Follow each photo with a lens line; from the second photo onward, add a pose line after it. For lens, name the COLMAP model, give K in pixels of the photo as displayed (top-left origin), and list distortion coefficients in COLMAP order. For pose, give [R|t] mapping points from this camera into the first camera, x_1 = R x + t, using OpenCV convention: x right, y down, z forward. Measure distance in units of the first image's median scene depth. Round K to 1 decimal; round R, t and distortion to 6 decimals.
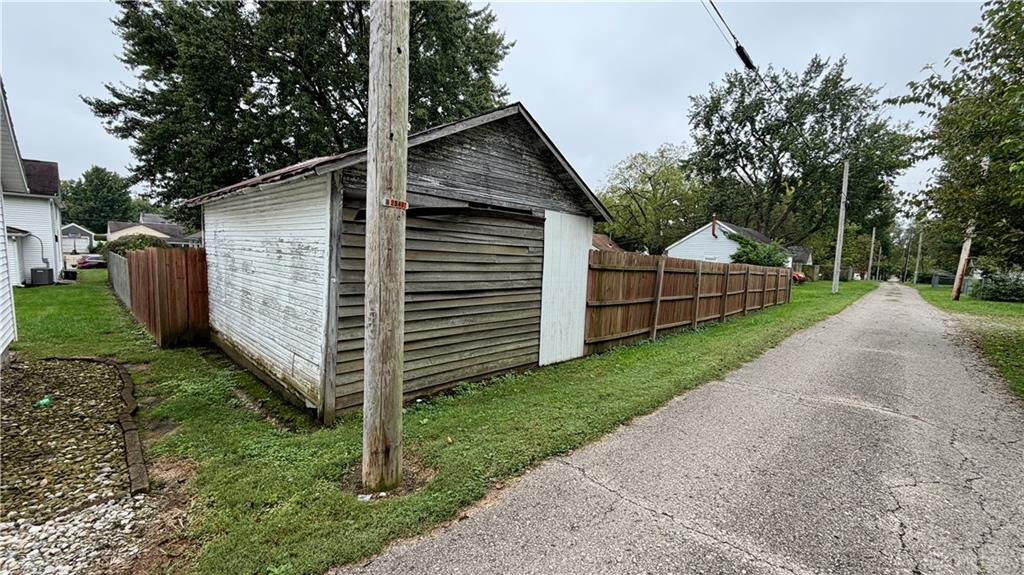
lens RADIAL K [[408.1, 0, 510.3], [0, 408.1, 285.4], [0, 0, 1]] dist [-0.002058, -0.000424]
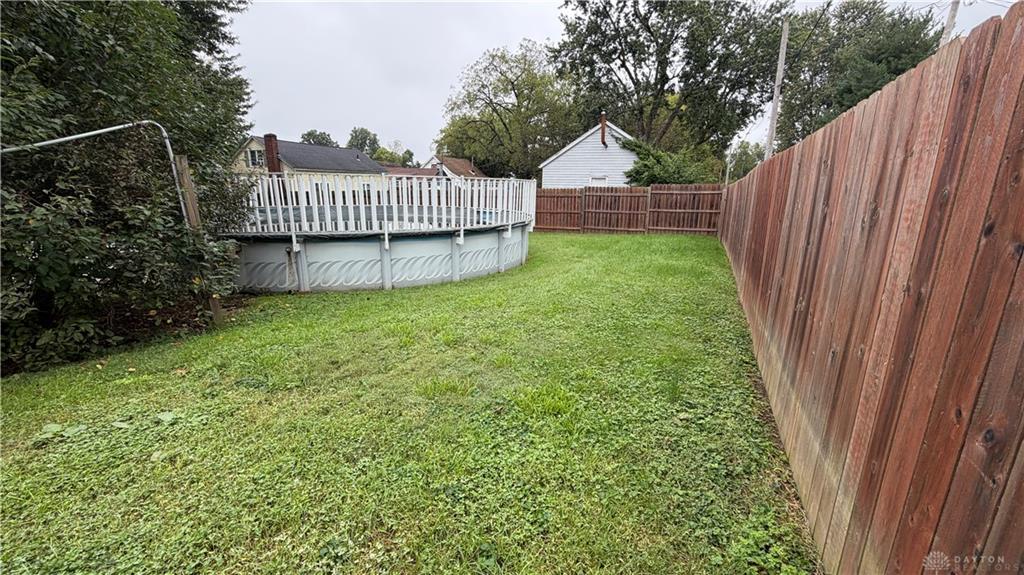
lens RADIAL K [[408.1, 0, 507.4], [0, 408.1, 288.2], [0, 0, 1]] dist [-0.002058, -0.000424]
pose [[0.953114, -0.100909, 0.285292, 0.083064], [0.051432, 0.983065, 0.175891, -0.007401], [-0.298210, -0.152971, 0.942163, 0.246670]]
